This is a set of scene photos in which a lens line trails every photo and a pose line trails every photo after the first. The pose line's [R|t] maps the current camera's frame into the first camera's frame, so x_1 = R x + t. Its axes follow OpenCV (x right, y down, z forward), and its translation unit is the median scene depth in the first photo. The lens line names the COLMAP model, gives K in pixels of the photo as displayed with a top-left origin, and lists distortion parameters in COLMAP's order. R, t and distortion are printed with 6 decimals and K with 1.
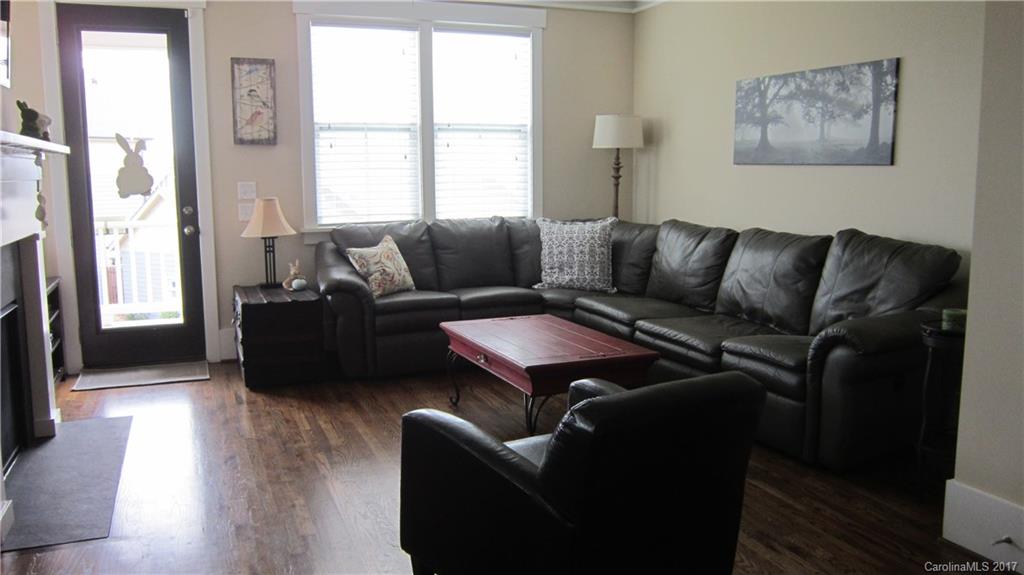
lens RADIAL K [[831.9, 0, 512.0], [0, 831.9, 287.5], [0, 0, 1]] dist [-0.046930, 0.011218]
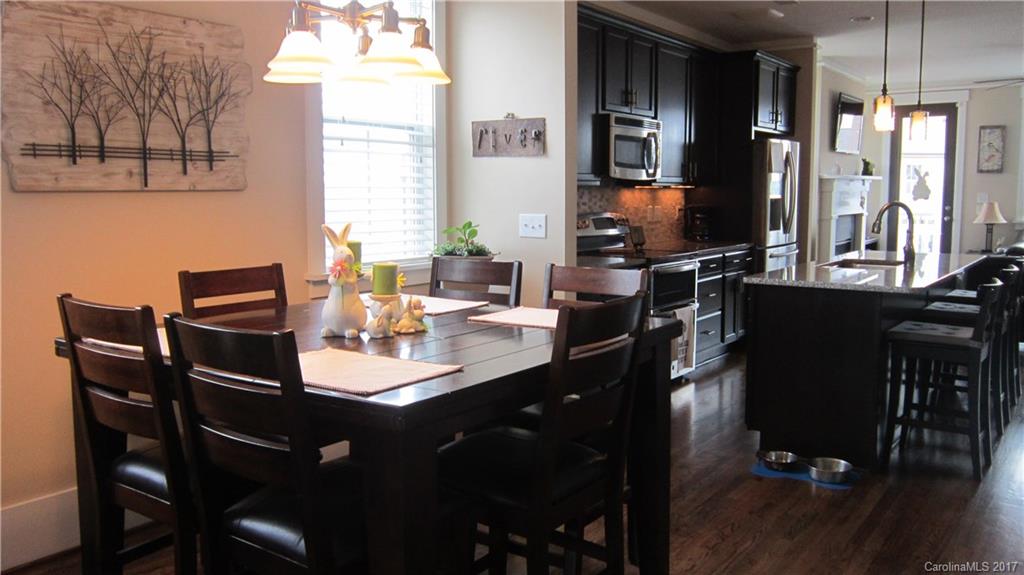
lens RADIAL K [[831.9, 0, 512.0], [0, 831.9, 287.5], [0, 0, 1]] dist [-0.046930, 0.011218]
pose [[0.534087, 0.098674, -0.839652, 0.680456], [-0.111265, 0.992731, 0.045890, 0.113417], [0.838076, 0.068914, 0.541183, -0.851988]]
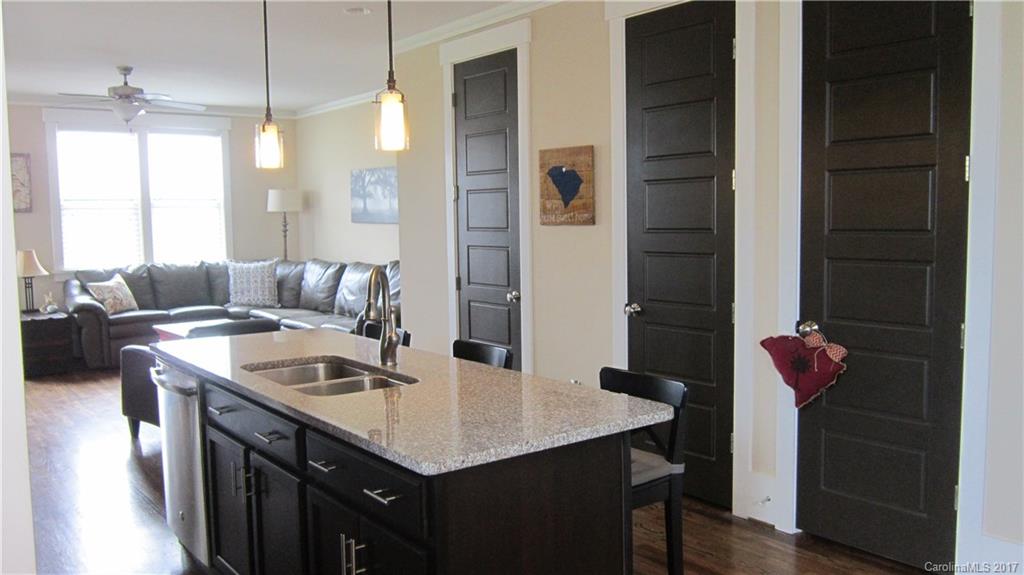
lens RADIAL K [[831.9, 0, 512.0], [0, 831.9, 287.5], [0, 0, 1]] dist [-0.046930, 0.011218]
pose [[0.958172, -0.032524, 0.284338, 0.106362], [0.047786, 0.997756, -0.046904, 0.064742], [-0.282175, 0.058529, 0.957576, -0.601890]]
